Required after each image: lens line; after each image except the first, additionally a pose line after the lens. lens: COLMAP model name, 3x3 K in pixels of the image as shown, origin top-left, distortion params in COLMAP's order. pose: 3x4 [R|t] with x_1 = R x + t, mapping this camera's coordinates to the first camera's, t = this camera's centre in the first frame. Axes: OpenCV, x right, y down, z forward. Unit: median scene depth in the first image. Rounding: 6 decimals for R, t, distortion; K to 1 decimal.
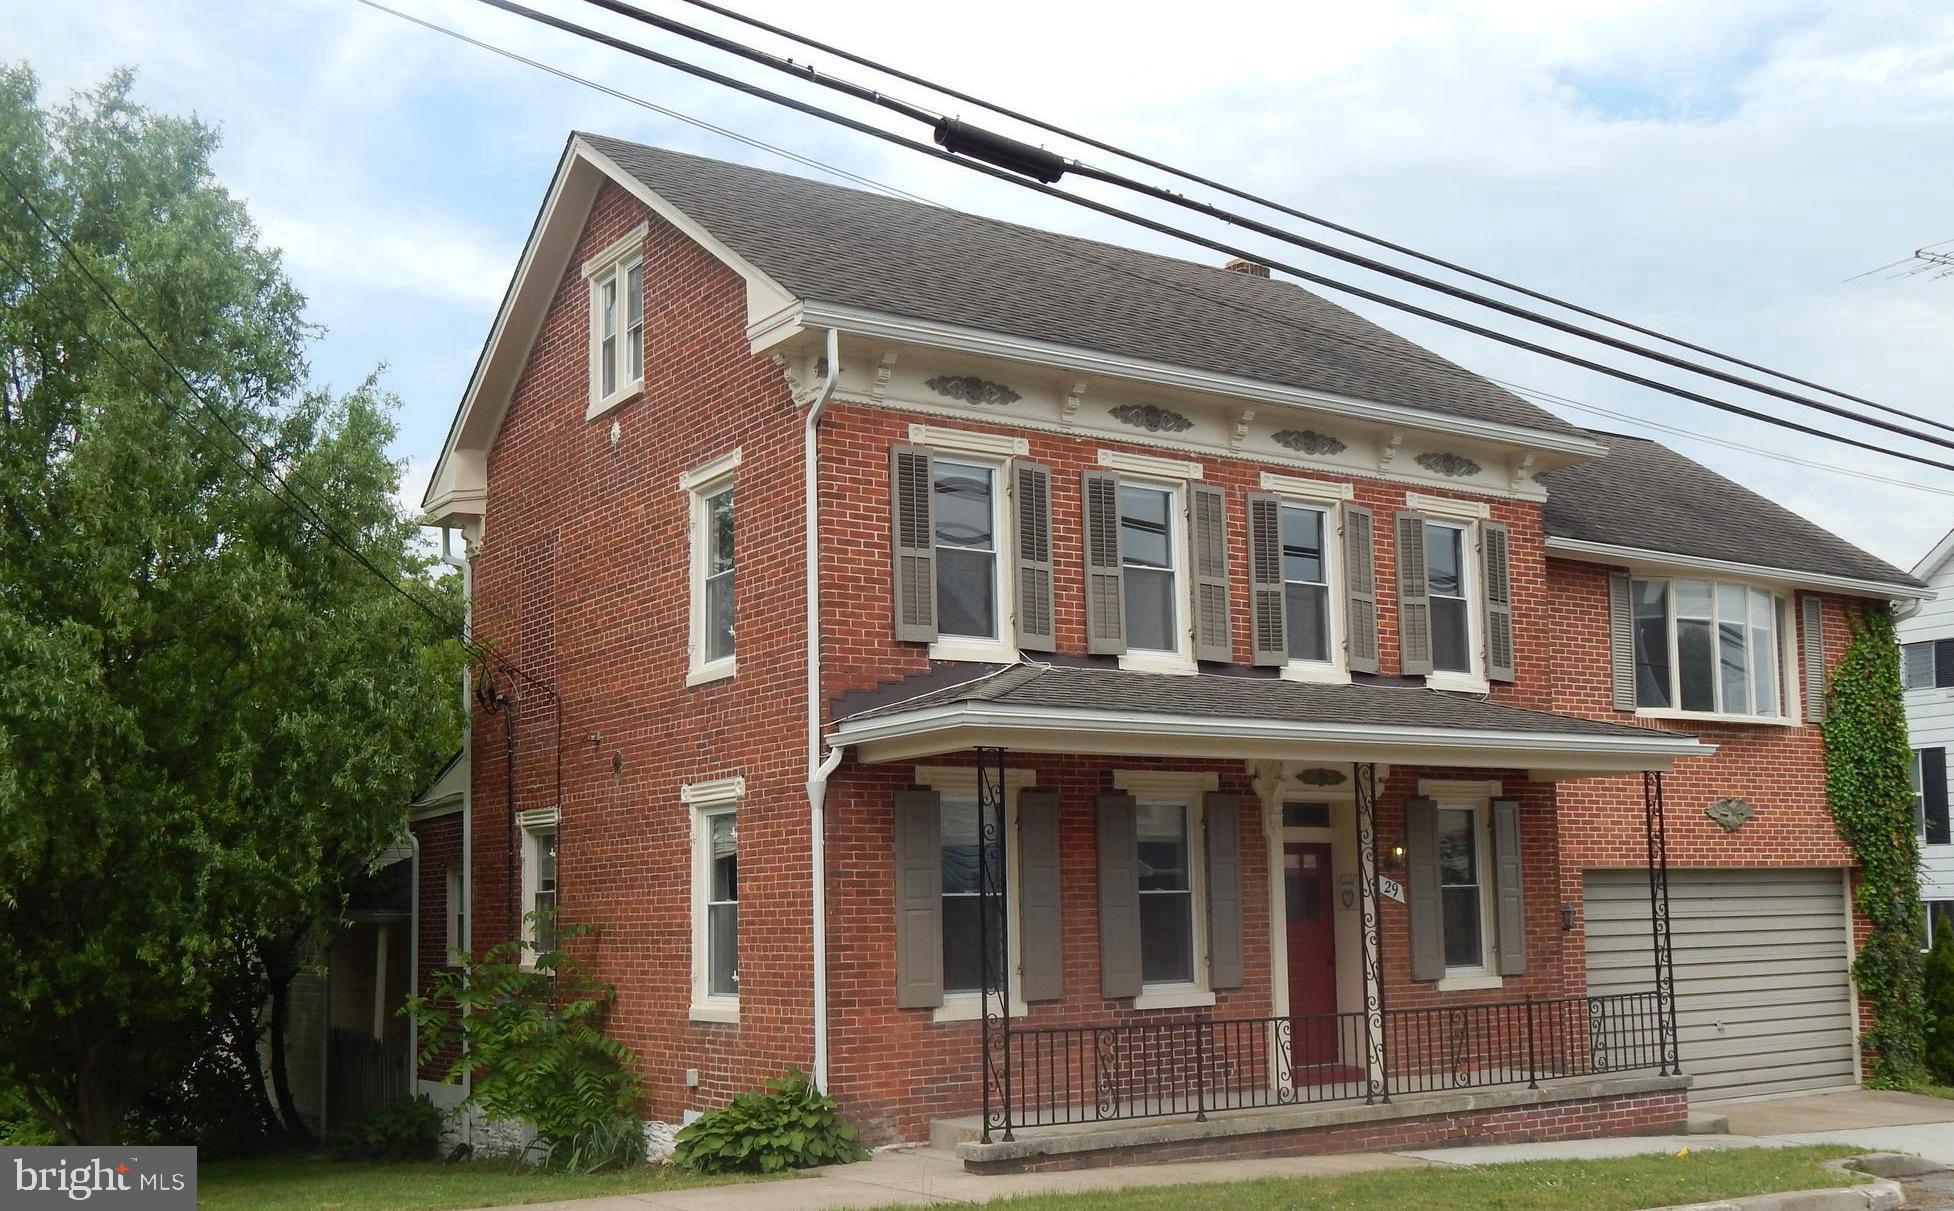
lens RADIAL K [[2402.0, 0, 977.0], [0, 2402.0, 605.5], [0, 0, 1]] dist [0.000247, 0.006581]
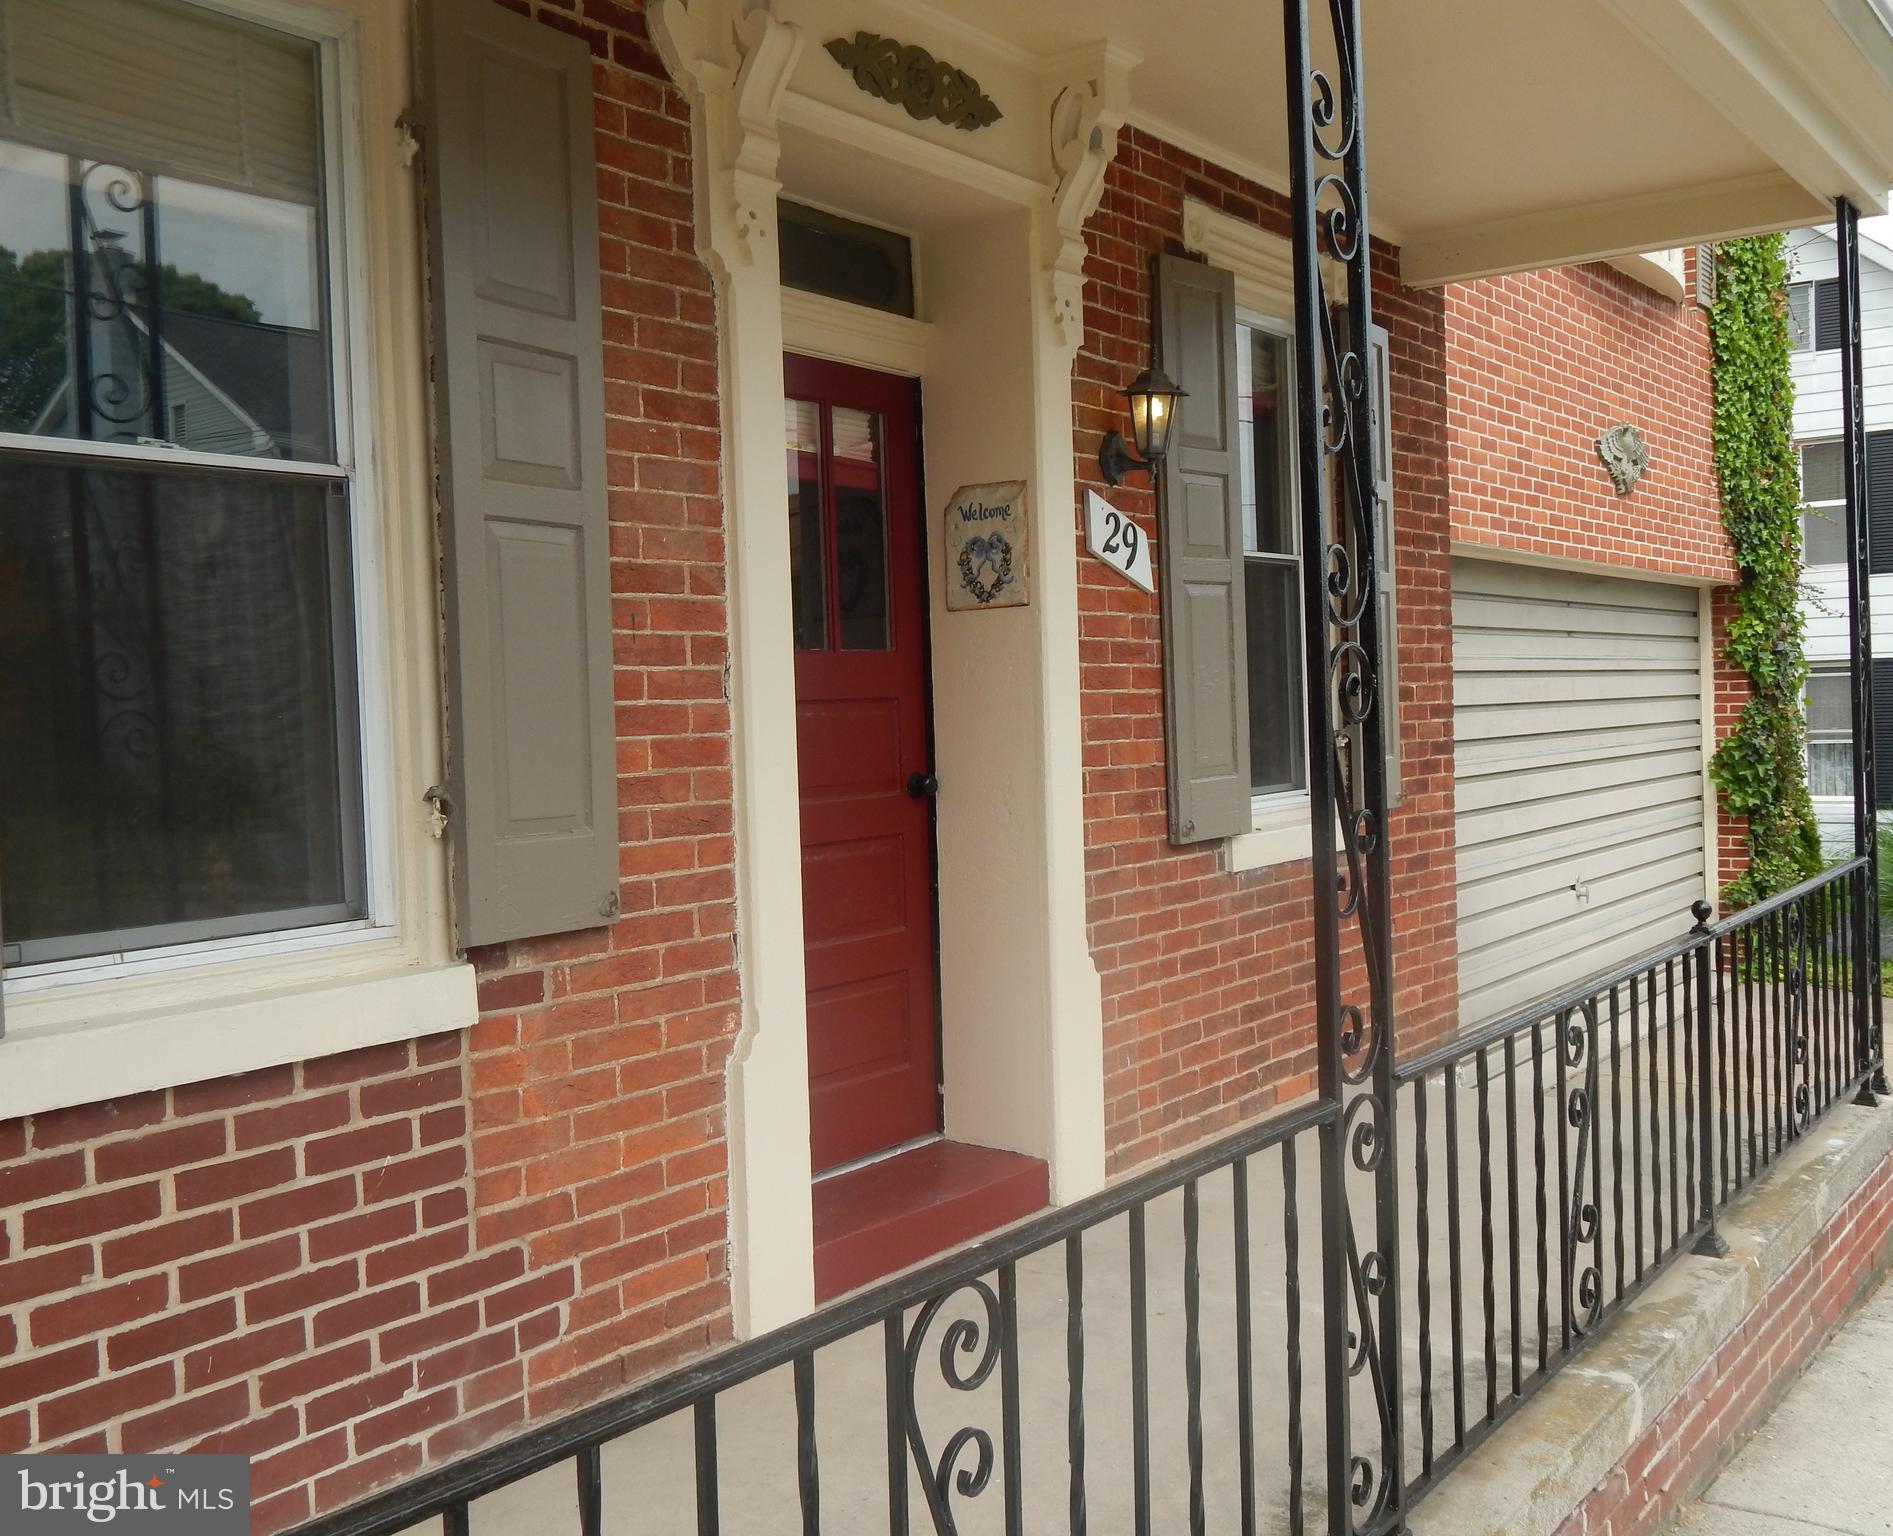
lens RADIAL K [[1960.2, 0, 946.5], [0, 1960.2, 768.0], [0, 0, 1]] dist [-0.013529, -0.007211]
pose [[0.960261, -0.022583, 0.278187, 0.088281], [-0.018540, 0.989359, 0.144311, 0.115579], [-0.278486, -0.143734, 0.949624, 0.804244]]
